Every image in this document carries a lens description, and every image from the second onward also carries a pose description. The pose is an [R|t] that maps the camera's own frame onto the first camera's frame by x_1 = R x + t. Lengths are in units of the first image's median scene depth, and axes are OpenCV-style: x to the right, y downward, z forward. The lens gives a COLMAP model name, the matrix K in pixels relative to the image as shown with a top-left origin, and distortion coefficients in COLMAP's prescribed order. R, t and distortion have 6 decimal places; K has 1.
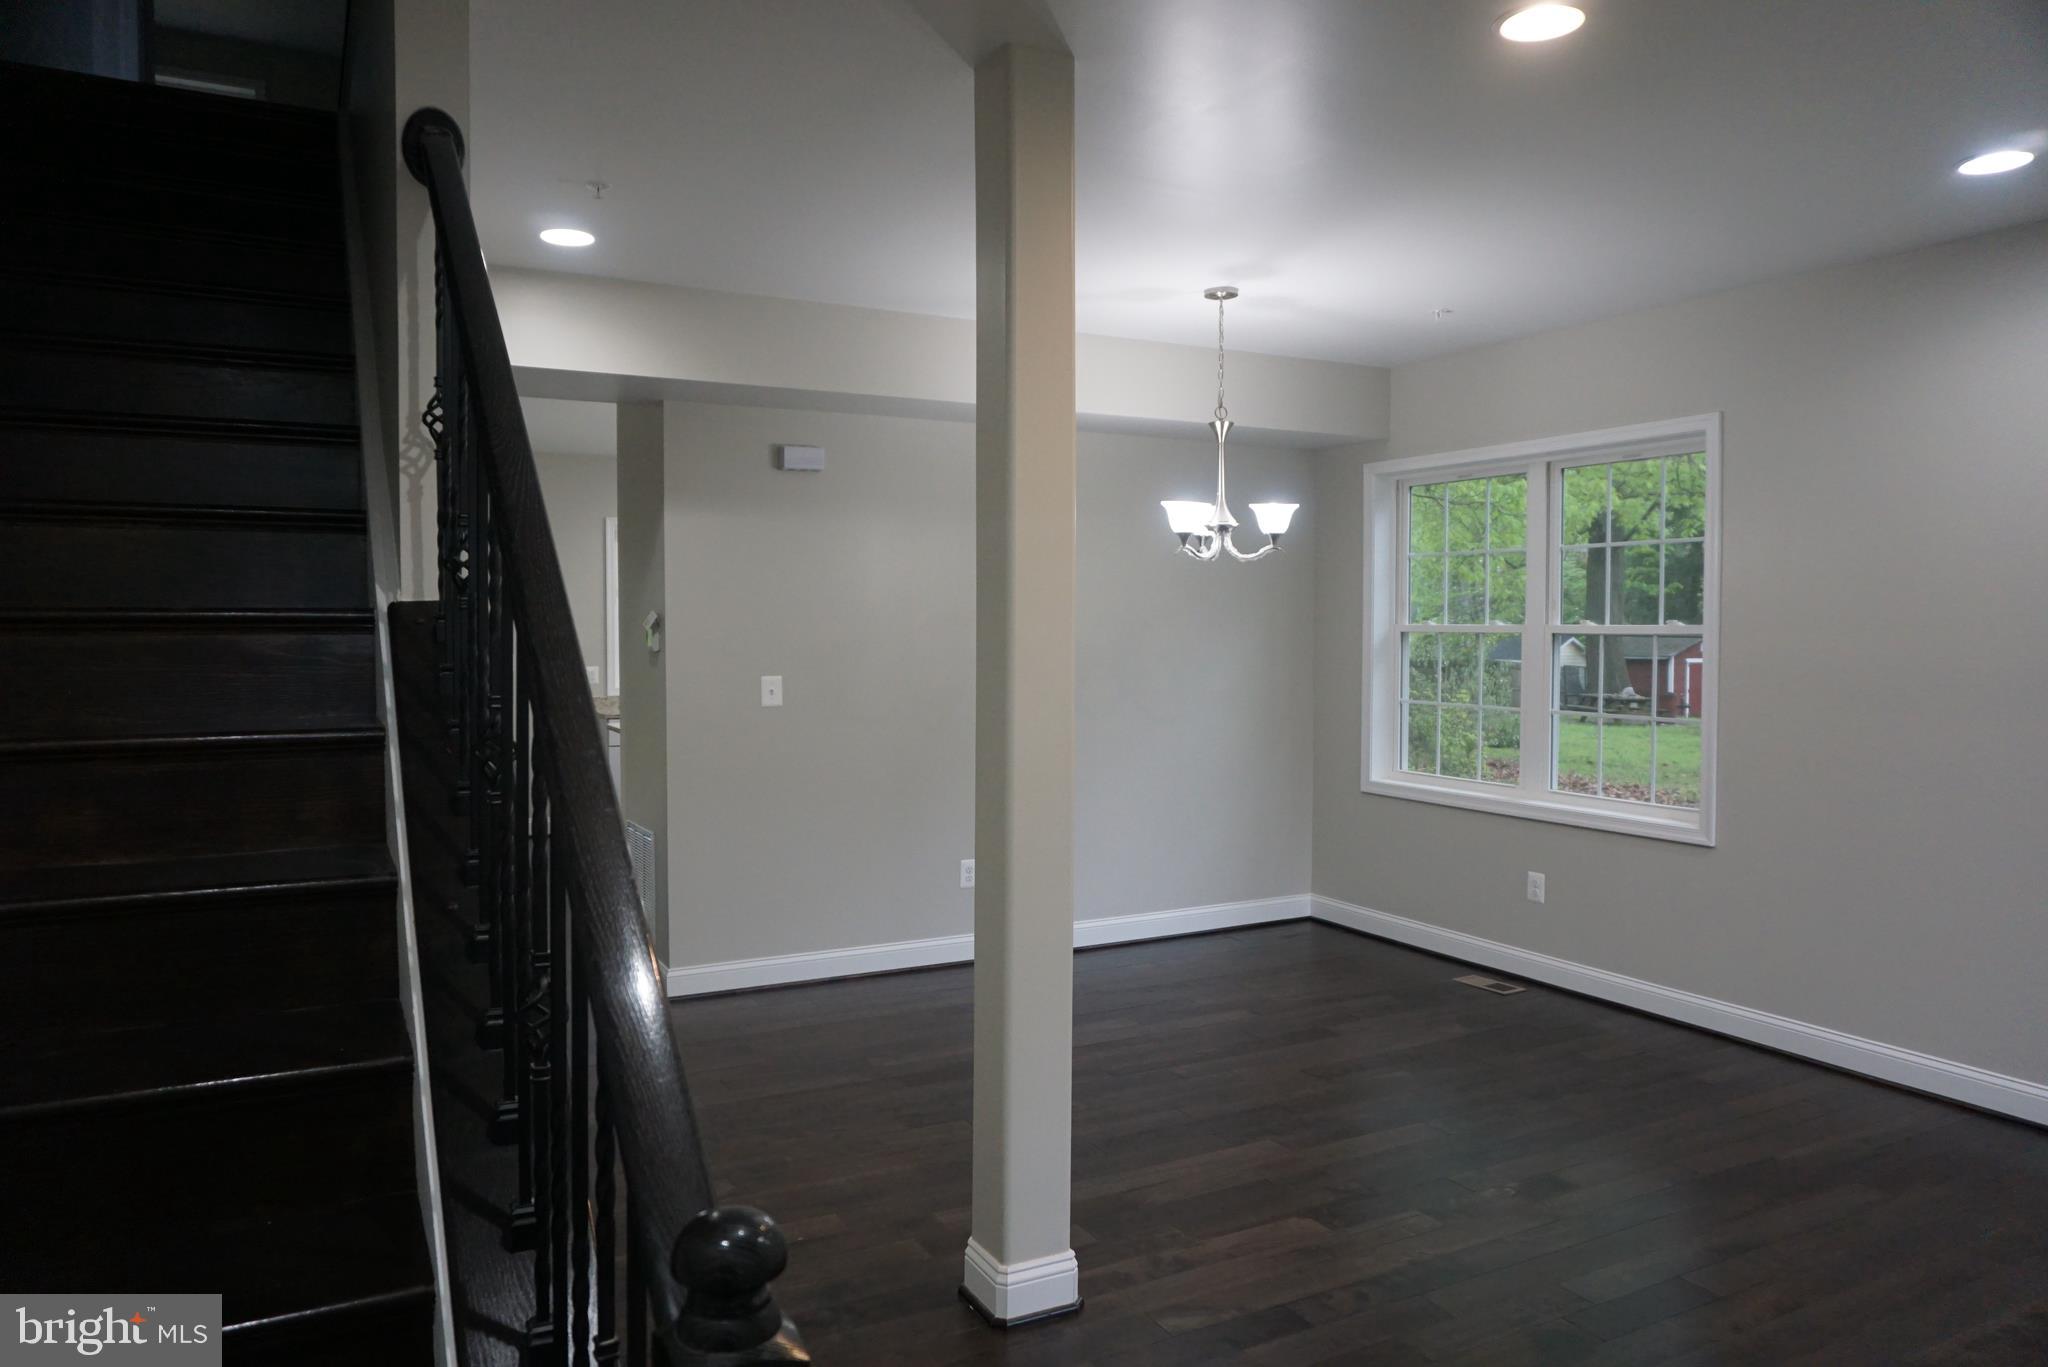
lens RADIAL K [[1351.3, 0, 1019.7], [0, 1351.3, 669.6], [0, 0, 1]] dist [-0.063662, 0.018467]
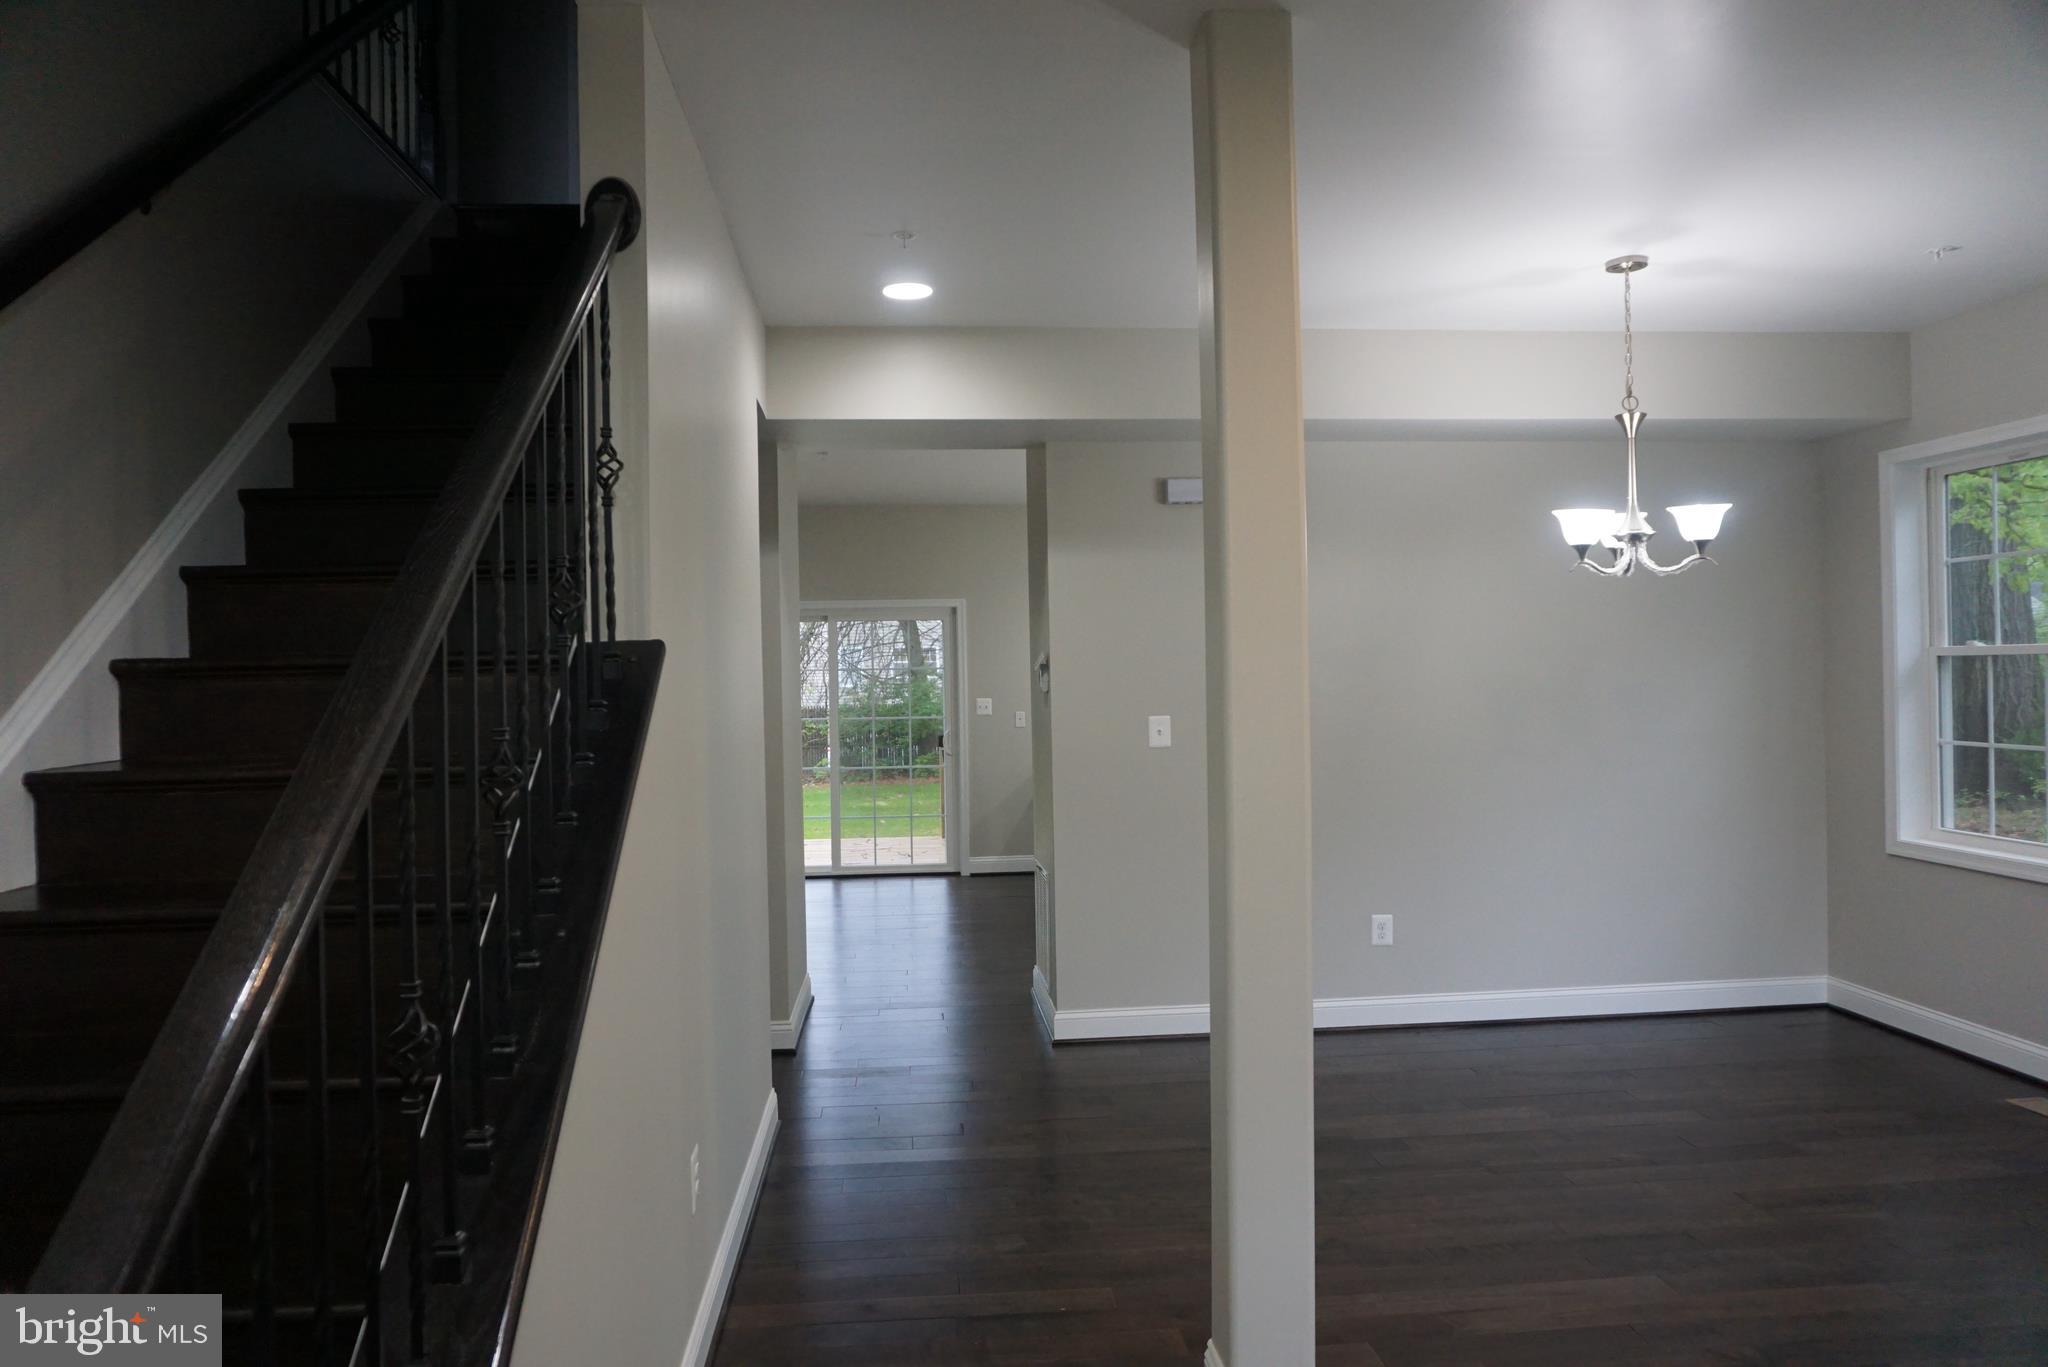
lens RADIAL K [[1351.3, 0, 1016.3], [0, 1351.3, 681.7], [0, 0, 1]] dist [-0.063662, 0.018467]
pose [[0.913811, -0.015041, -0.405861, 0.133593], [0.006544, 0.999730, -0.022316, 0.001370], [0.406087, 0.017737, 0.913662, 0.077716]]
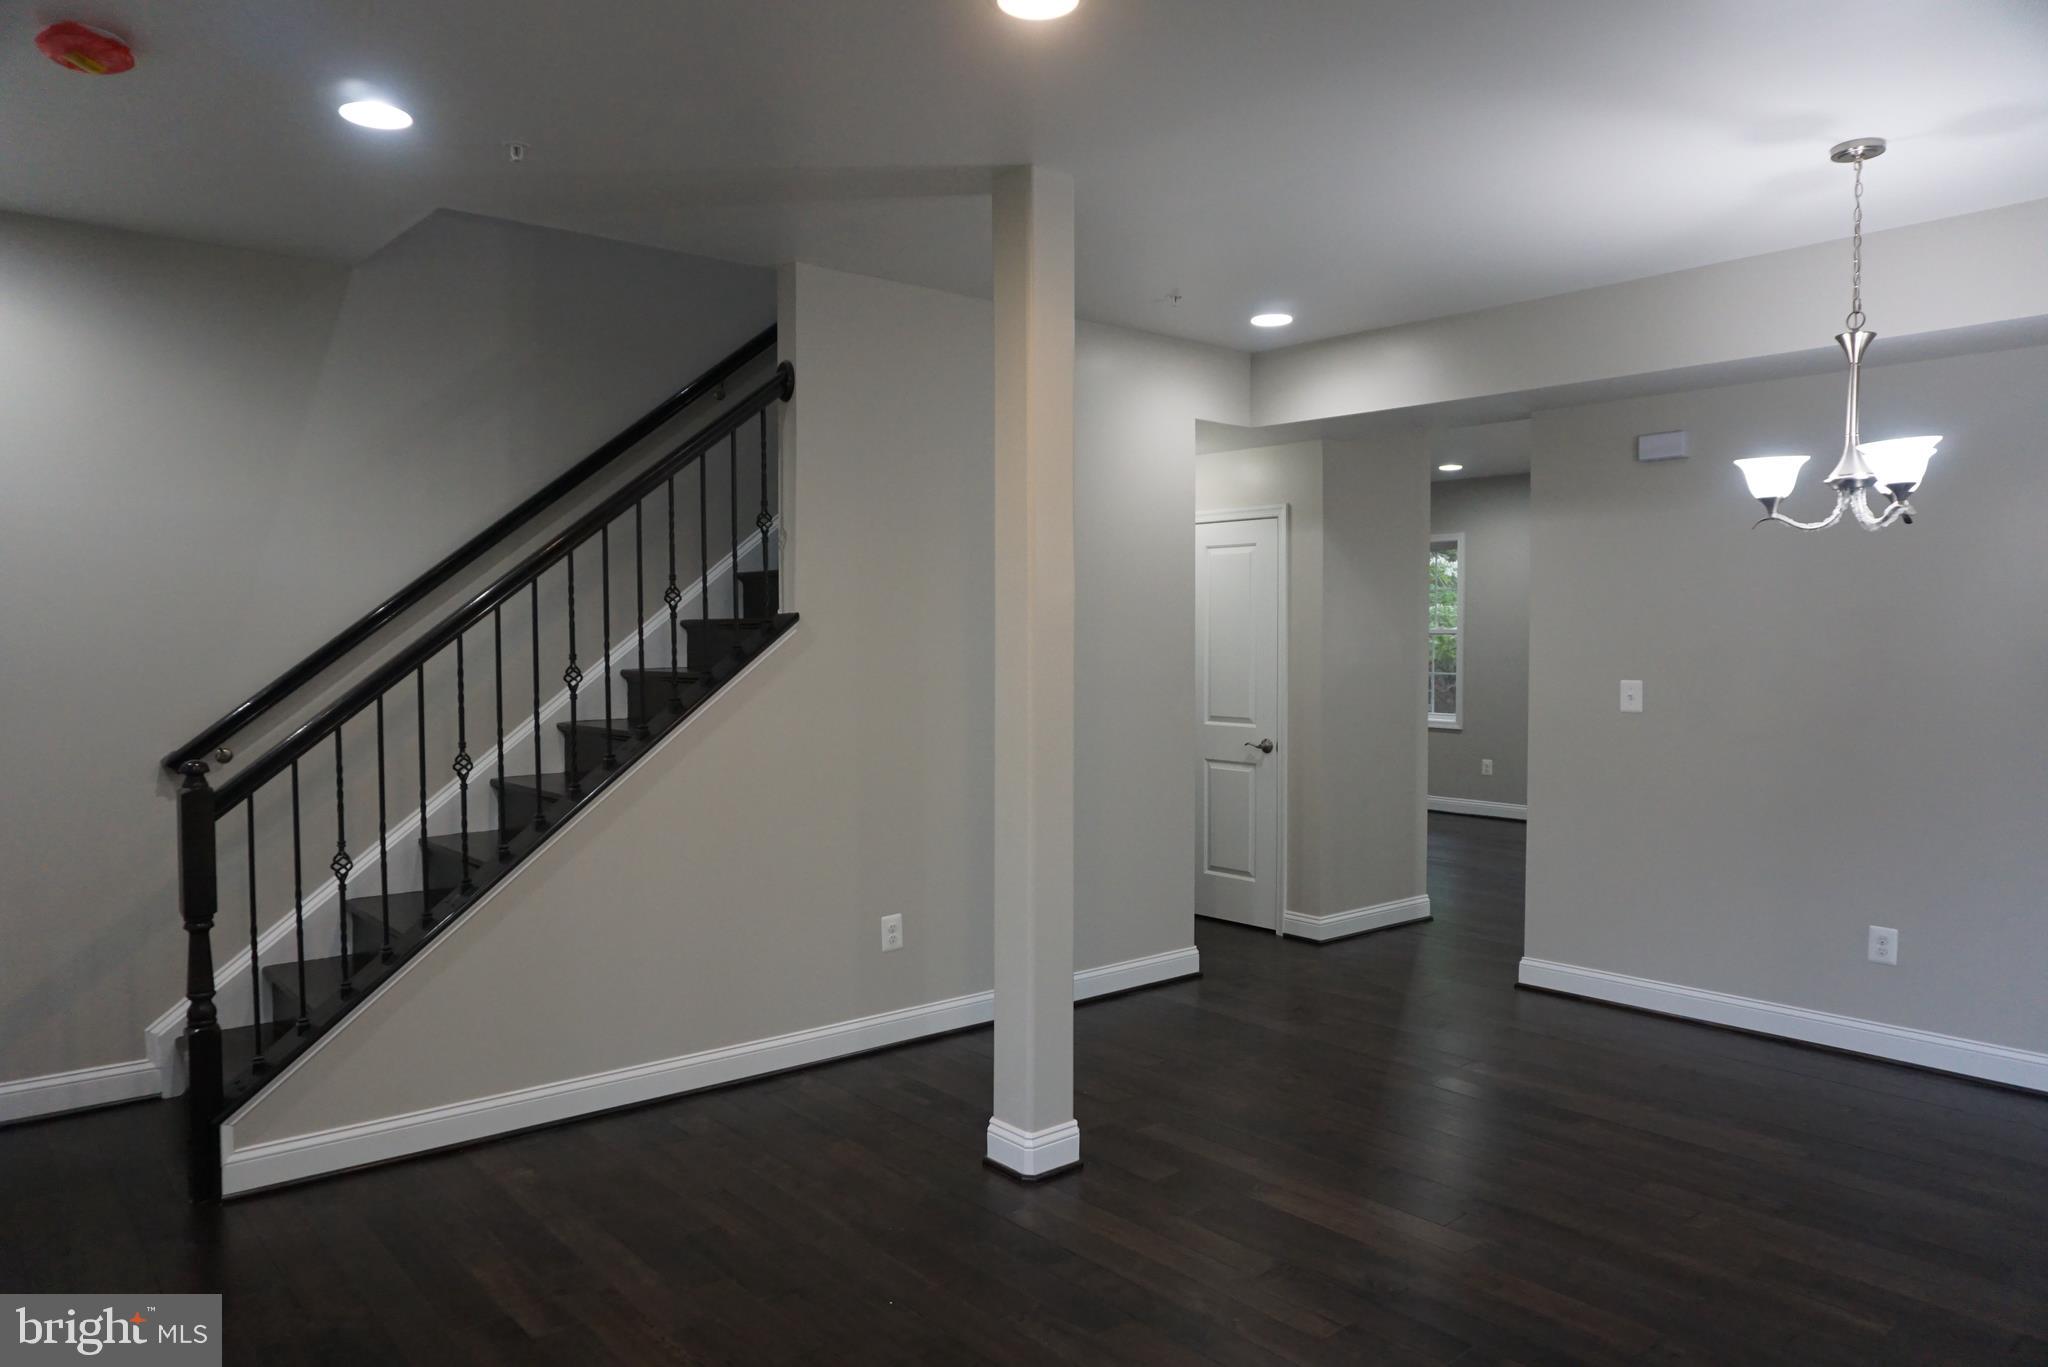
lens RADIAL K [[1351.3, 0, 1016.1], [0, 1351.3, 678.9], [0, 0, 1]] dist [-0.063662, 0.018467]
pose [[0.205940, 0.030616, -0.978086, 0.737420], [-0.031067, 0.999211, 0.024736, -0.006734], [0.978071, 0.025292, 0.206729, 0.433991]]
